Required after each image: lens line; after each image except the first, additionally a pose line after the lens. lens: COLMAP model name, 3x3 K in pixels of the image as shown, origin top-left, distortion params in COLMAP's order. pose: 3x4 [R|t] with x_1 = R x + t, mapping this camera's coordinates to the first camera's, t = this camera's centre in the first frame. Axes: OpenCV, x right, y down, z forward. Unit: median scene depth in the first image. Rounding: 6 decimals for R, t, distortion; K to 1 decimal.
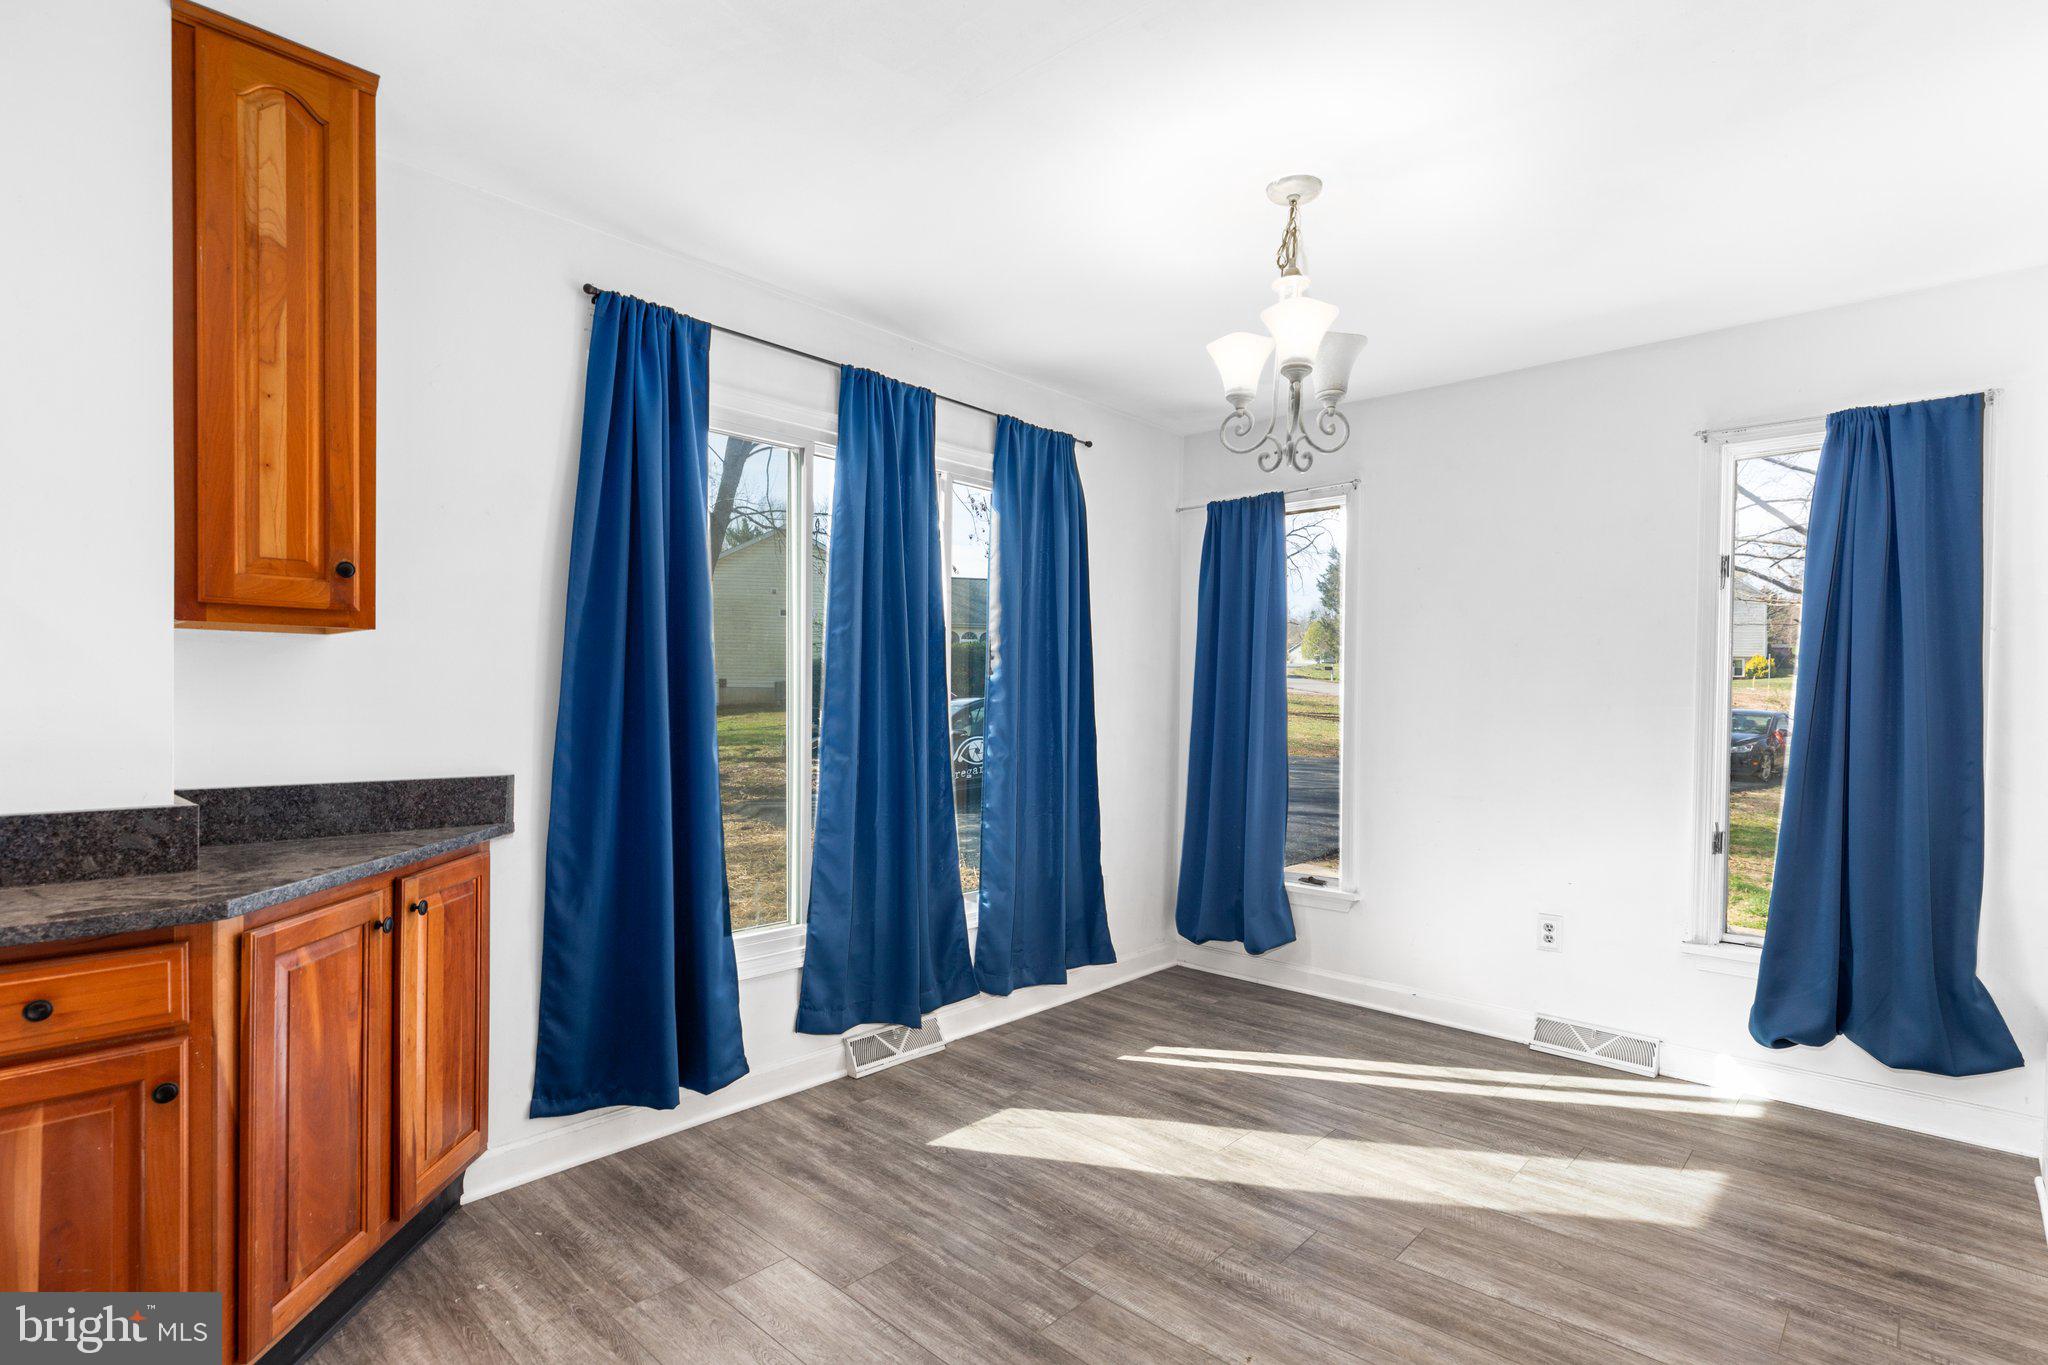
lens RADIAL K [[1001.2, 0, 1025.7], [0, 1001.2, 714.6], [0, 0, 1]] dist [-0.002557, 0.000028]
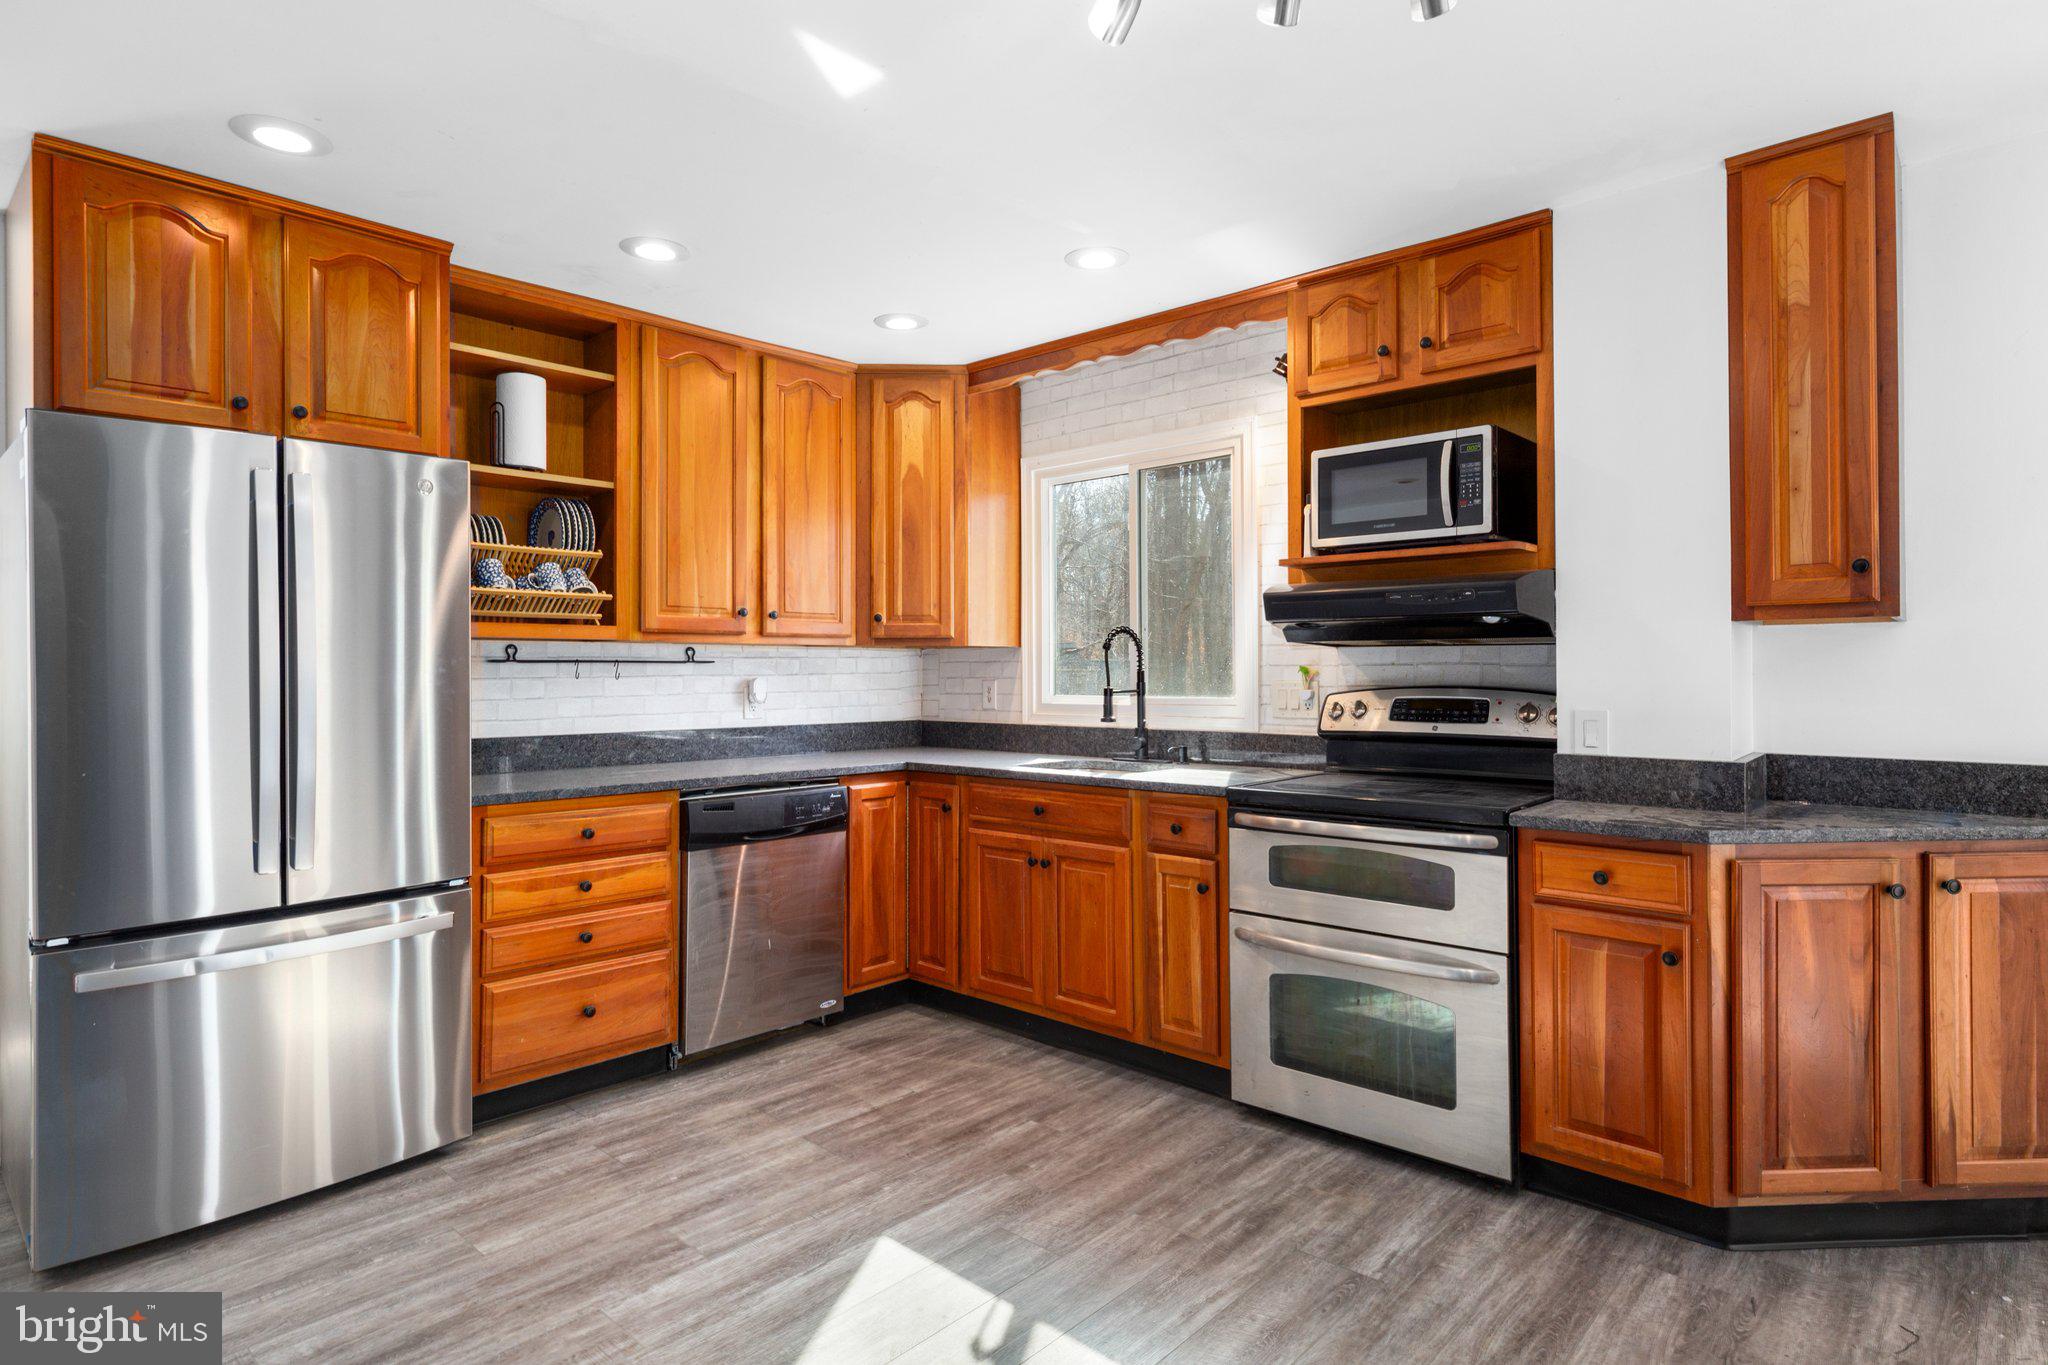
lens RADIAL K [[1091.0, 0, 1041.4], [0, 1091.0, 655.9], [0, 0, 1]] dist [0.002318, 0.000263]
pose [[0.007771, -0.025196, -0.999652, 0.373179], [-0.016003, 0.999551, -0.025318, 0.001515], [0.999842, 0.016194, 0.007364, 0.047927]]
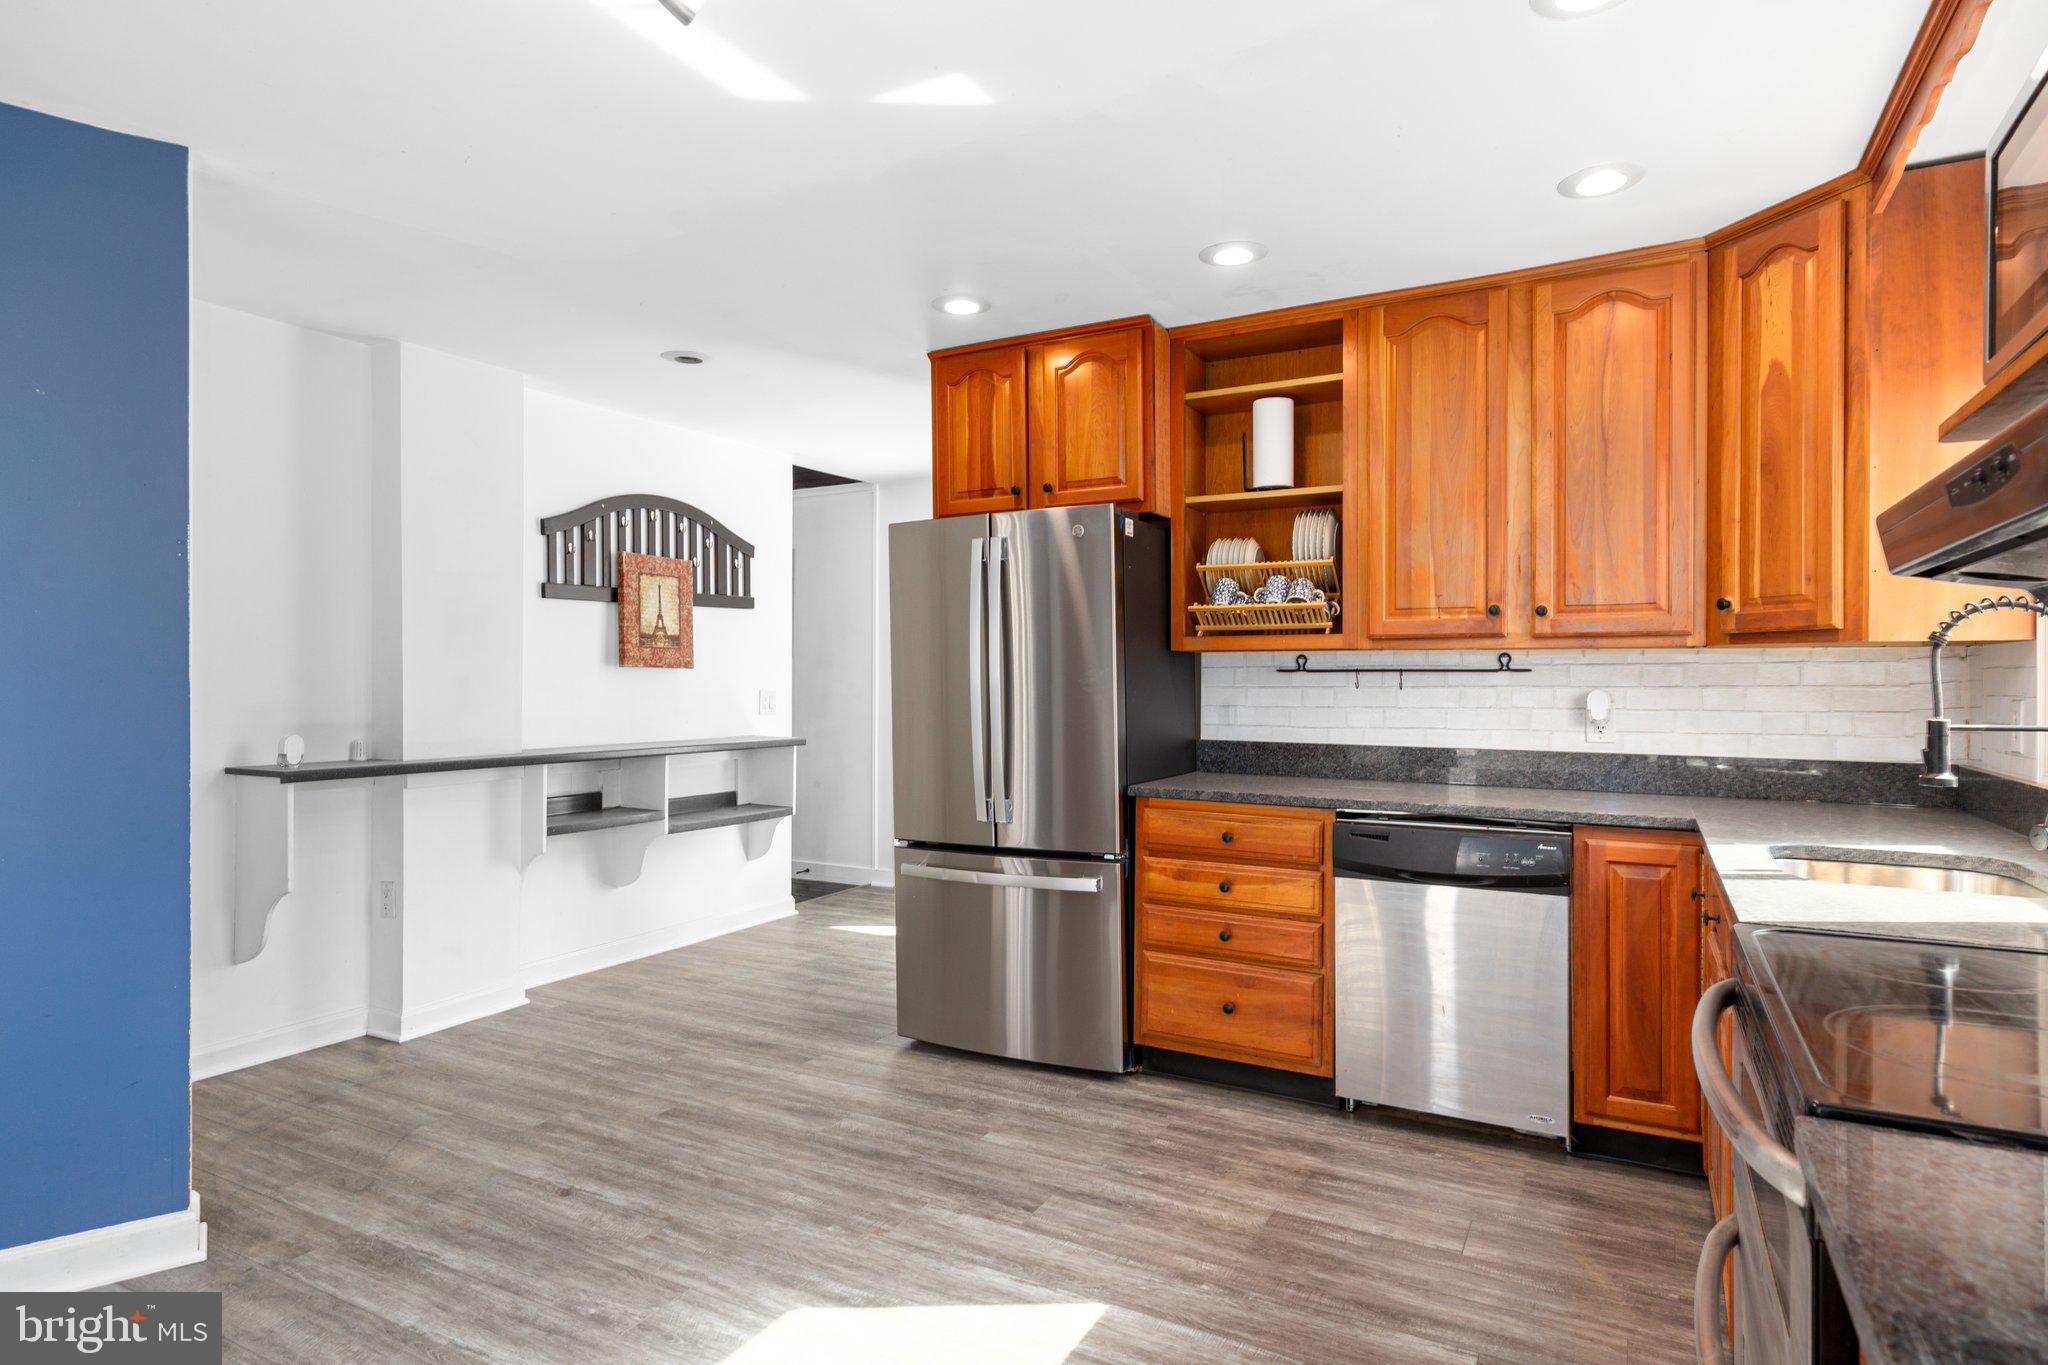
lens RADIAL K [[1122.9, 0, 1024.0], [0, 1122.9, 682.5], [0, 0, 1]] dist [0.004862, 0.000623]
pose [[-0.970284, -0.013262, -0.241606, -0.251202], [-0.018165, 0.999672, 0.018077, -0.019395], [0.241287, 0.021929, -0.970206, 0.697647]]
